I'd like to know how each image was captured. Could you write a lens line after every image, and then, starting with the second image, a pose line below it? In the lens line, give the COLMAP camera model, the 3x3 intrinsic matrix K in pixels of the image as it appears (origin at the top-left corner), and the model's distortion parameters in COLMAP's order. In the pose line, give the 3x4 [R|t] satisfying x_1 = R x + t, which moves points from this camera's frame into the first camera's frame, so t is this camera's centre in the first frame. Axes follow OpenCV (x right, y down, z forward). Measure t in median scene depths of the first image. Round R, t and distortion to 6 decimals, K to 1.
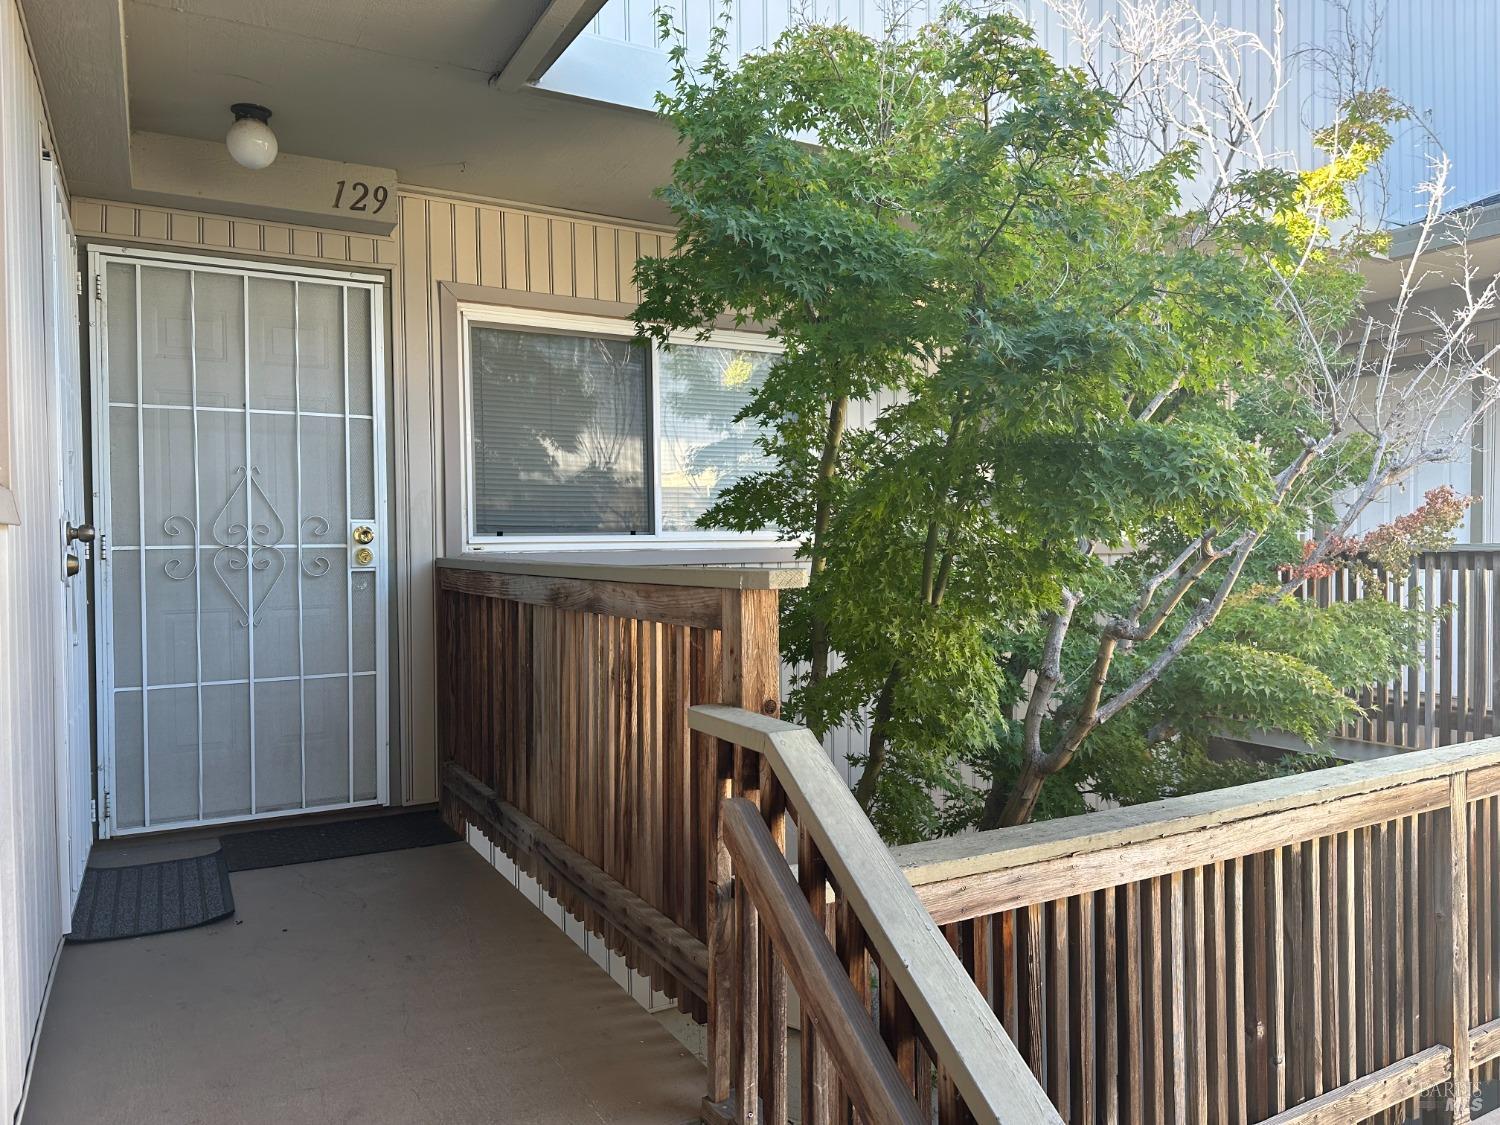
lens RADIAL K [[1062.8, 0, 753.3], [0, 1062.8, 557.9], [0, 0, 1]] dist [0.039041, -0.043563]
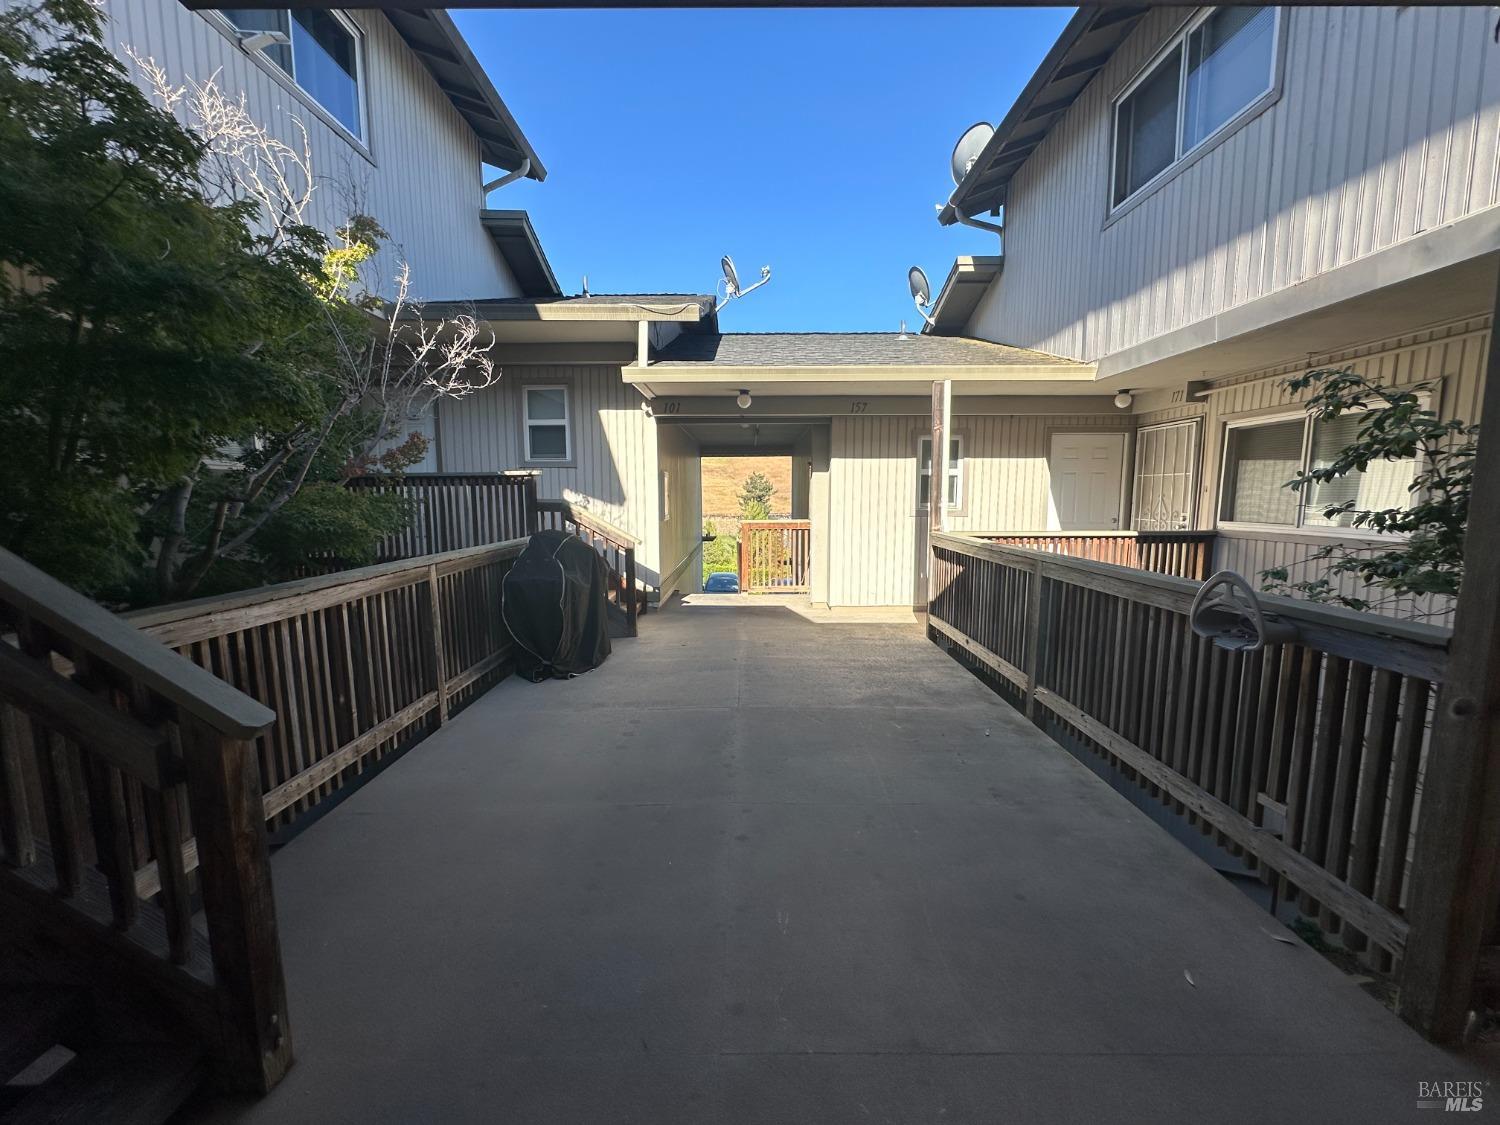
lens RADIAL K [[597.7, 0, 753.4], [0, 597.7, 564.8], [0, 0, 1]] dist [-0.003445, -0.000207]
pose [[0.486238, -0.093518, 0.868808, -0.074992], [0.013753, 0.994953, 0.099399, 0.099209], [-0.873718, -0.036383, 0.485070, -0.155834]]
